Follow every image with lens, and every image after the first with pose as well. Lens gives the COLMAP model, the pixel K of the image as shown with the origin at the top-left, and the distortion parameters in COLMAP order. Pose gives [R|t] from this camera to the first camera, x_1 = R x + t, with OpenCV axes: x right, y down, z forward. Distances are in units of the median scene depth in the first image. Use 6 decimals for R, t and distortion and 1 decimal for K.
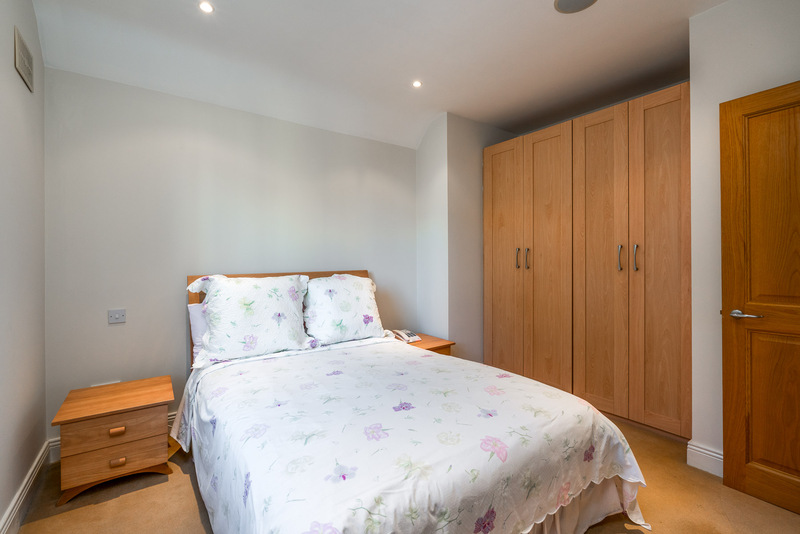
lens RADIAL K [[364.2, 0, 400.0], [0, 364.2, 267.0], [0, 0, 1]] dist [-0.000113, 0.000002]
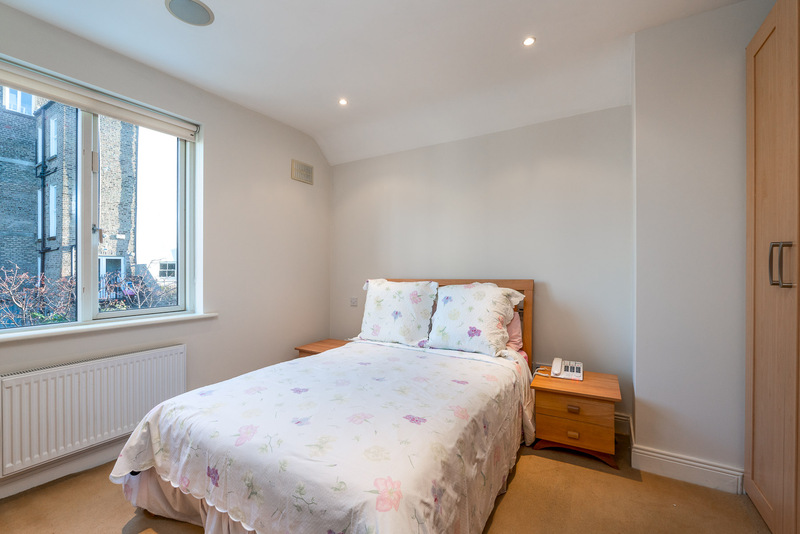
lens RADIAL K [[355.0, 0, 397.2], [0, 355.0, 284.9], [0, 0, 1]] dist [-0.013023, 0.000057]
pose [[0.370721, 0.047366, -0.927536, 0.774870], [-0.014932, 0.998874, 0.045041, -0.017319], [0.928624, -0.002848, 0.371011, 0.551777]]
